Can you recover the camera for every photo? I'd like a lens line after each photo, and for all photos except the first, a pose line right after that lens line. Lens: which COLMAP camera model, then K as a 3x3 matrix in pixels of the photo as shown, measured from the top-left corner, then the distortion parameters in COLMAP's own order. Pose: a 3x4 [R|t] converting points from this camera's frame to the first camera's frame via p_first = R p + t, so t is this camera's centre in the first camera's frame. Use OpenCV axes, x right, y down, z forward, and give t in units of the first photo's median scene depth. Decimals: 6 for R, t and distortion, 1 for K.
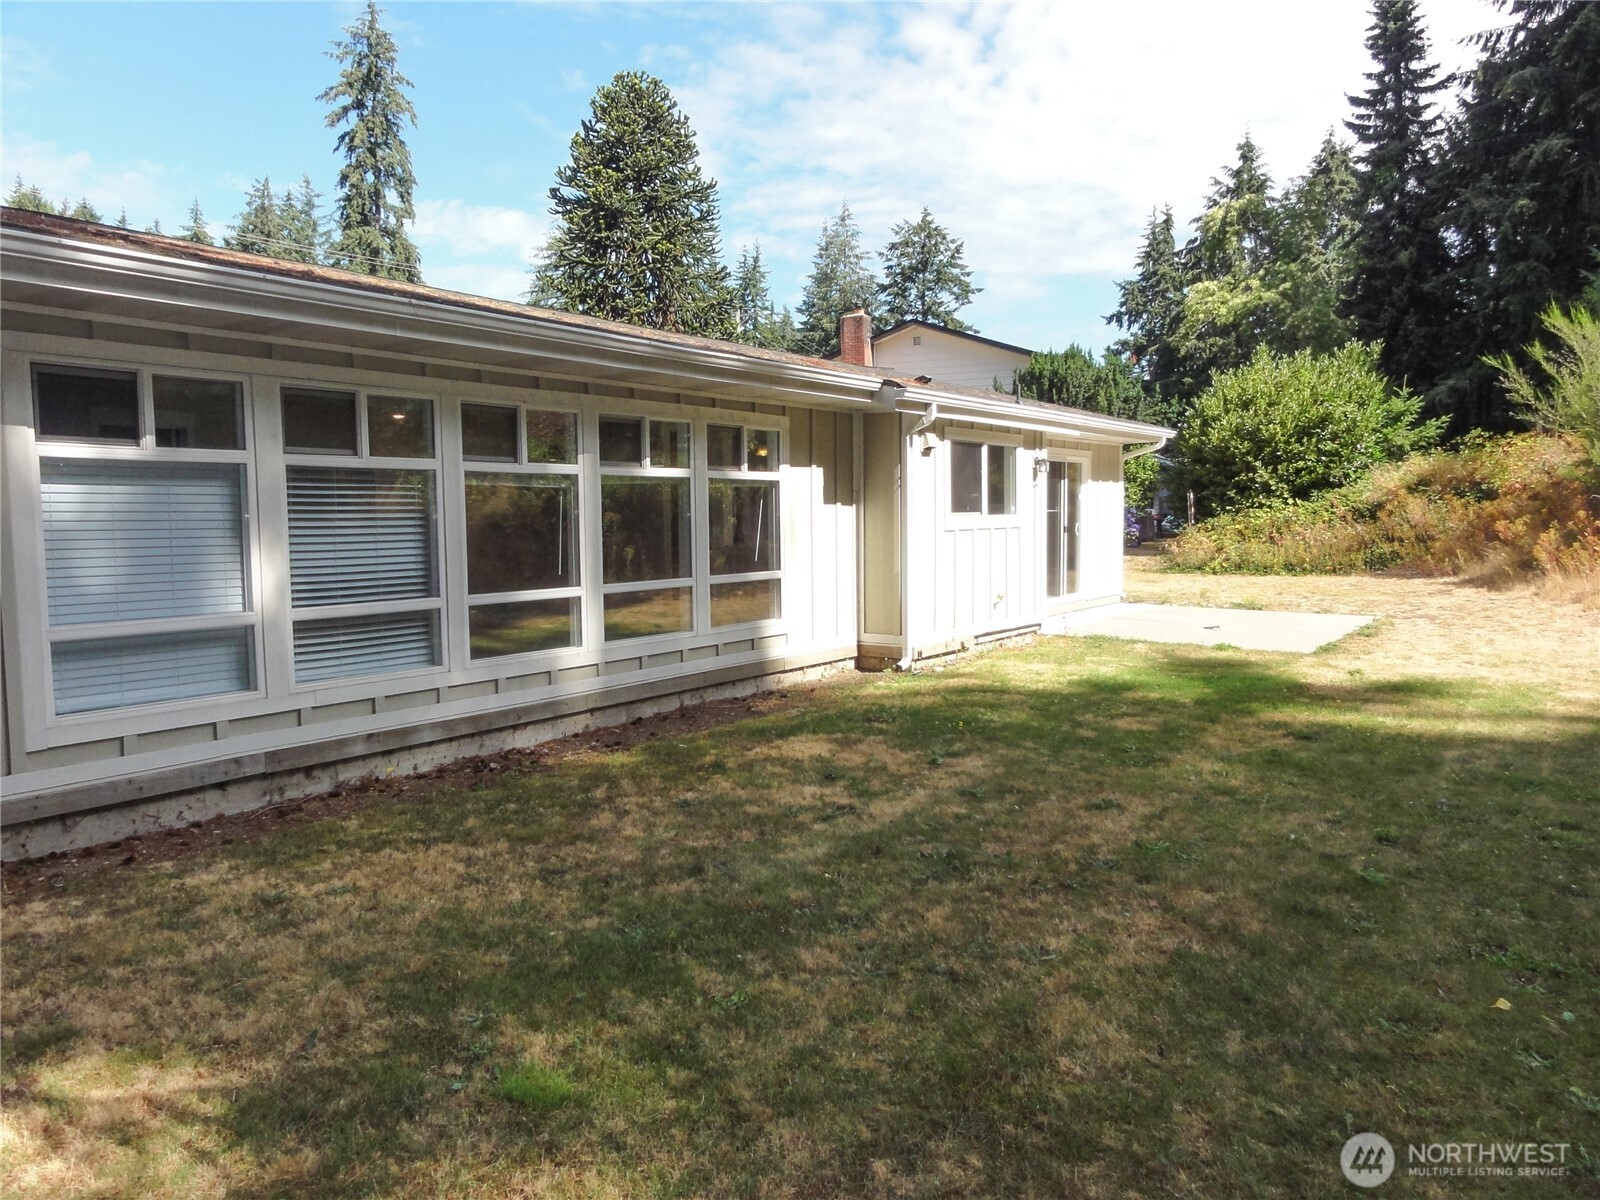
lens RADIAL K [[1128.1, 0, 805.3], [0, 1128.1, 595.5], [0, 0, 1]] dist [-0.001690, -0.002309]
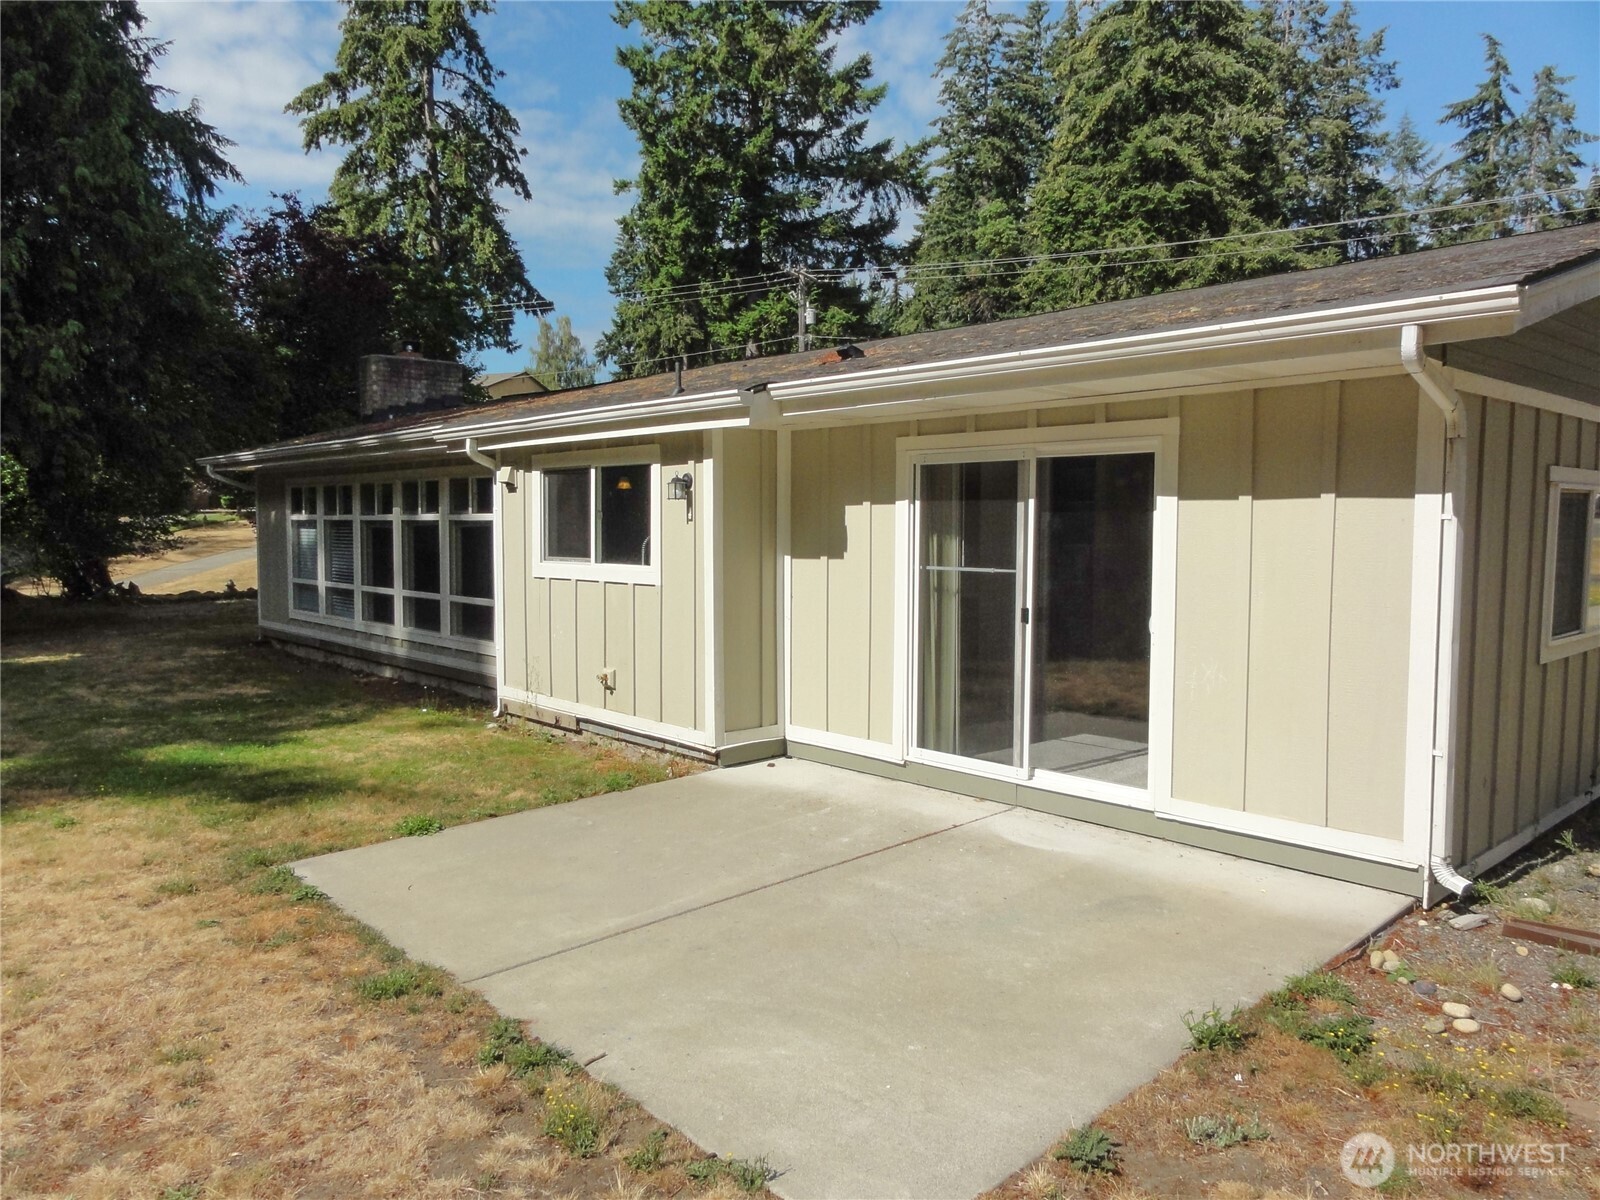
lens RADIAL K [[1128.1, 0, 805.3], [0, 1128.1, 595.5], [0, 0, 1]] dist [-0.001690, -0.002309]
pose [[-0.200305, 0.069514, -0.977264, 0.913008], [-0.077091, 0.993269, 0.086453, -0.133743], [0.976696, 0.092656, -0.193598, 1.370200]]
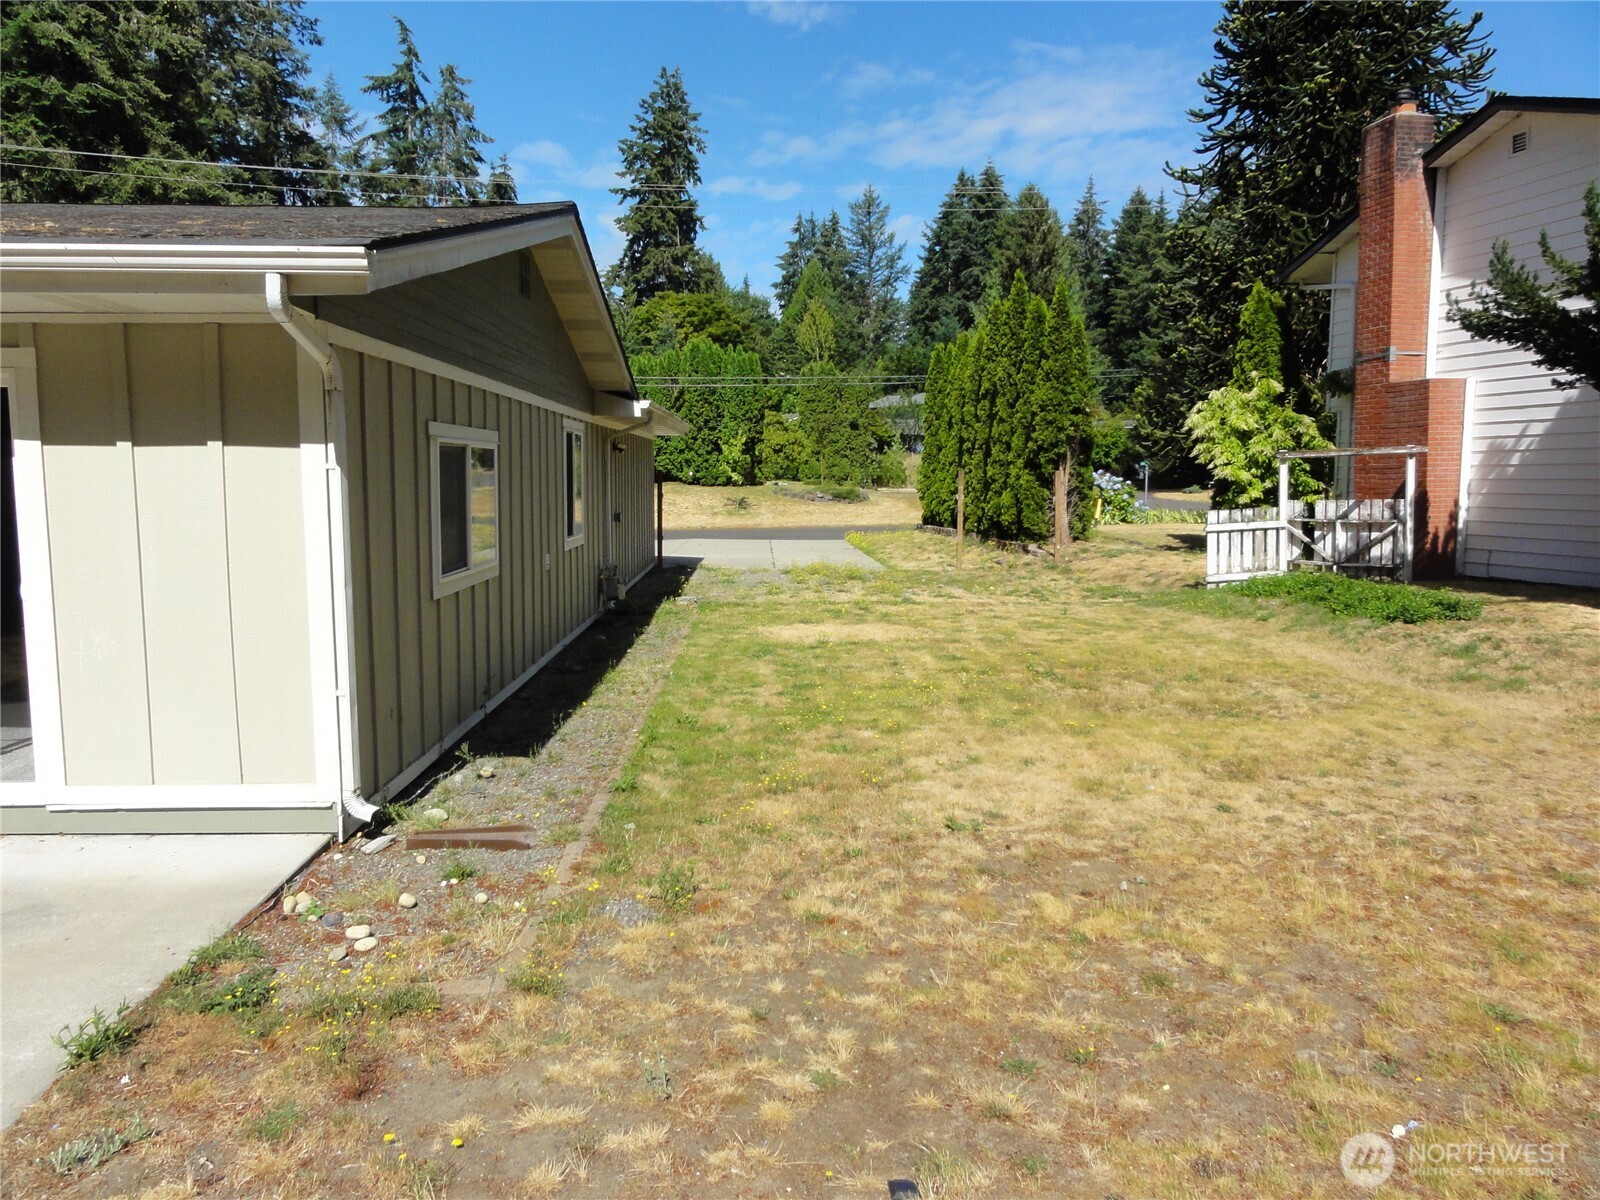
lens RADIAL K [[1128.1, 0, 805.3], [0, 1128.1, 595.5], [0, 0, 1]] dist [-0.001690, -0.002309]
pose [[0.616620, 0.092449, -0.781814, 0.911083], [-0.070838, 0.995568, 0.061855, -0.135446], [0.784068, 0.017241, 0.620436, 1.396669]]
